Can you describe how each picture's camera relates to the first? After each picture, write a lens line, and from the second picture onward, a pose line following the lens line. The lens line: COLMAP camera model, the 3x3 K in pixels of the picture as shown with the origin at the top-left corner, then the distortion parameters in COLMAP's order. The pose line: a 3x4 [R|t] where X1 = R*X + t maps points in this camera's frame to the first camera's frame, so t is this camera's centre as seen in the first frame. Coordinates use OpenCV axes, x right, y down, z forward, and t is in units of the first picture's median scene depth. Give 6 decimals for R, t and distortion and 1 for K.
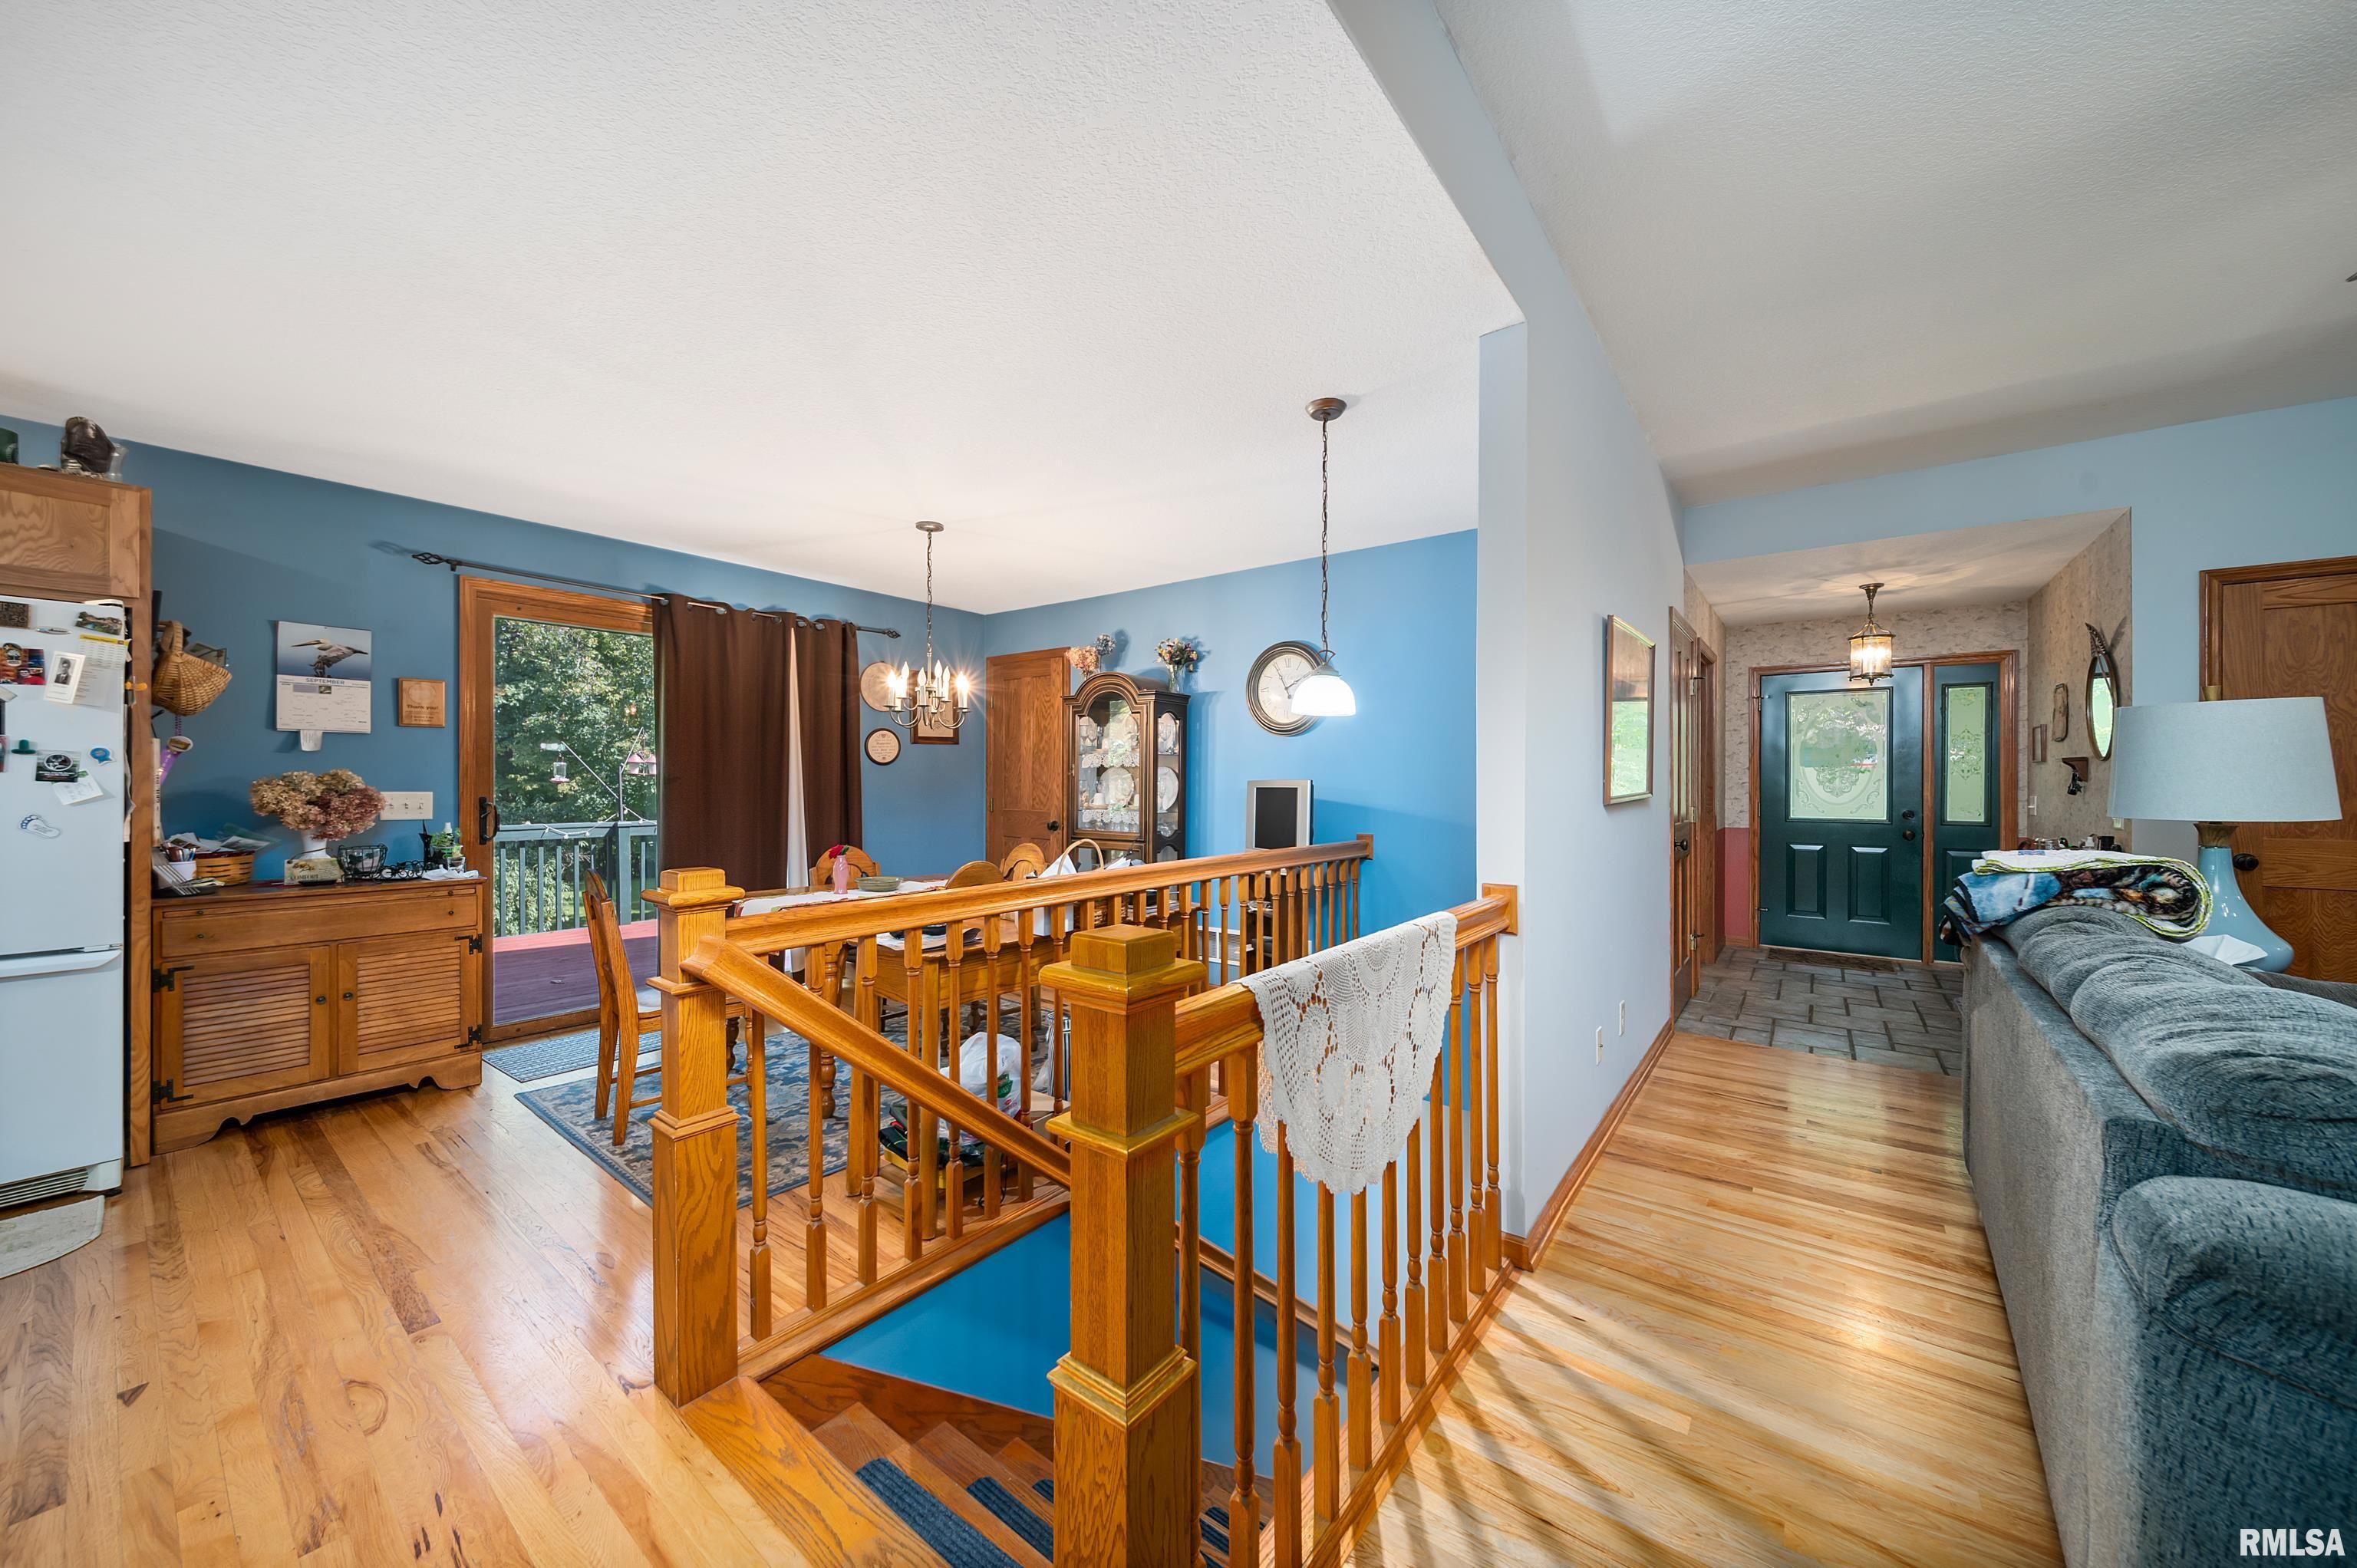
lens RADIAL K [[831.1, 0, 1170.9], [0, 831.1, 782.1], [0, 0, 1]] dist [-0.001829, -0.000525]
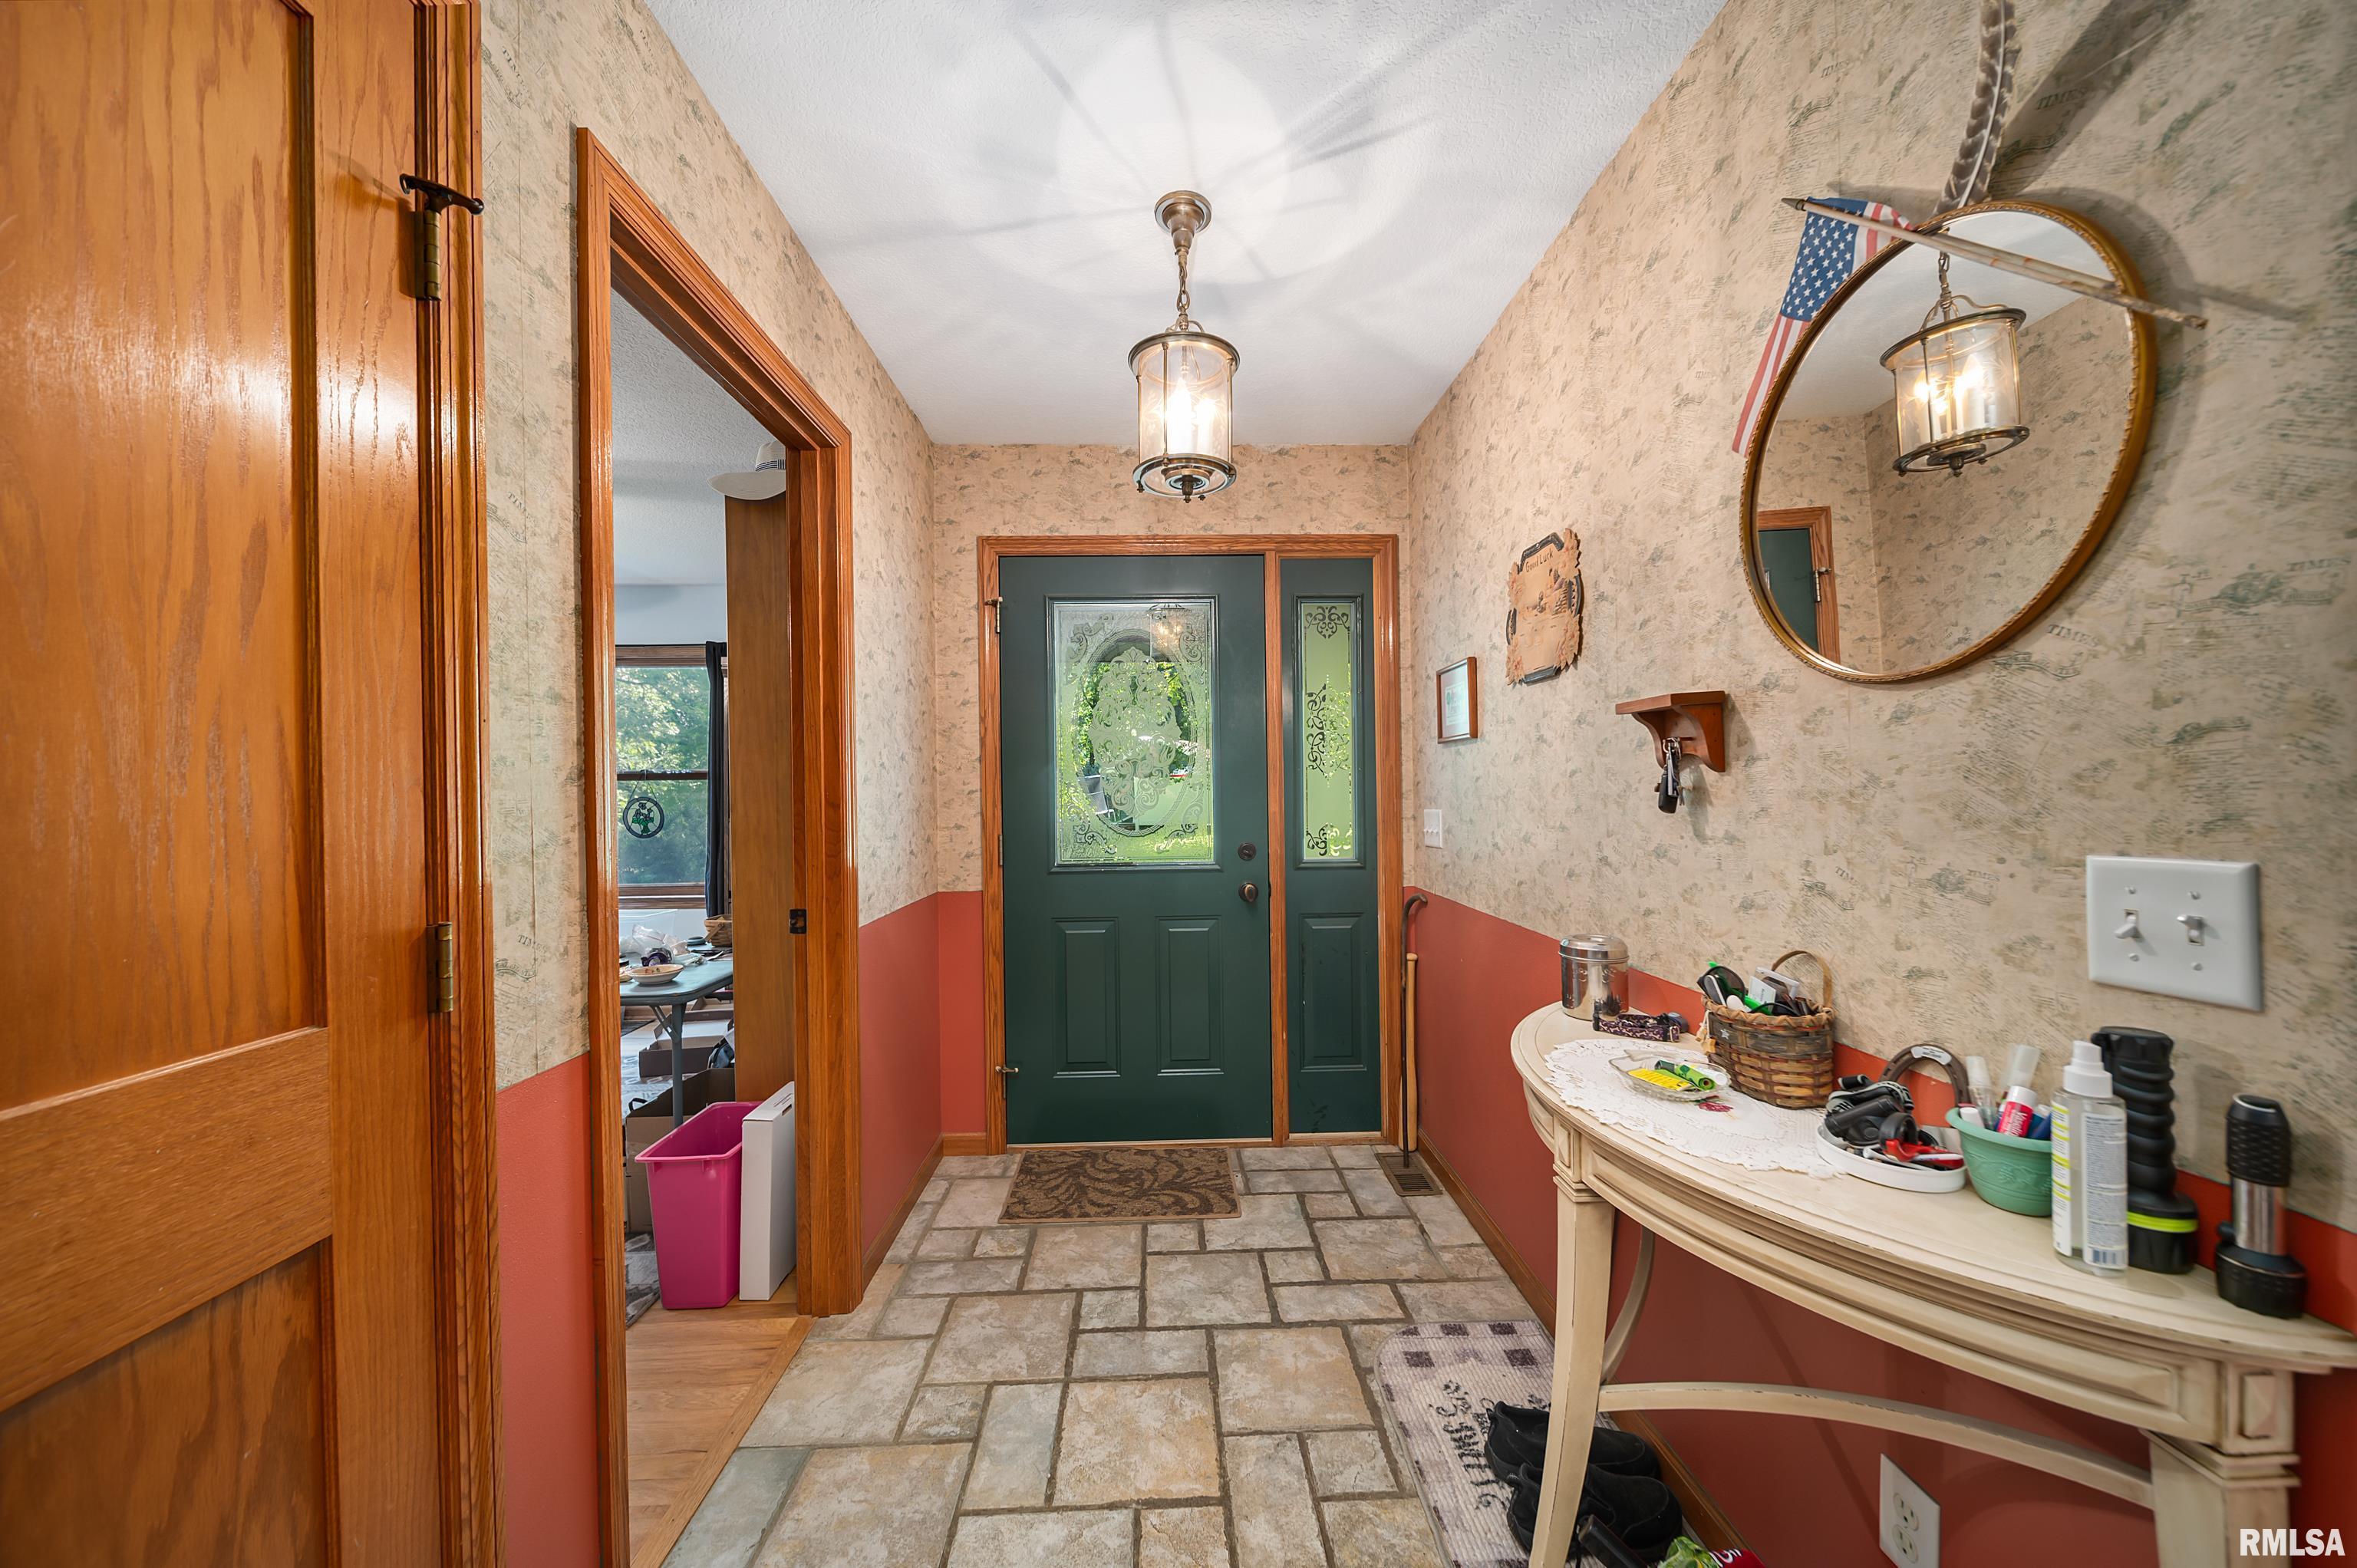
lens RADIAL K [[831.1, 0, 1179.1], [0, 831.1, 792.9], [0, 0, 1]] dist [-0.001829, -0.000525]
pose [[0.770099, -0.010262, 0.637842, 1.042689], [0.013764, 0.999905, -0.000530, 0.007392], [-0.637776, 0.009187, 0.770167, 1.238112]]
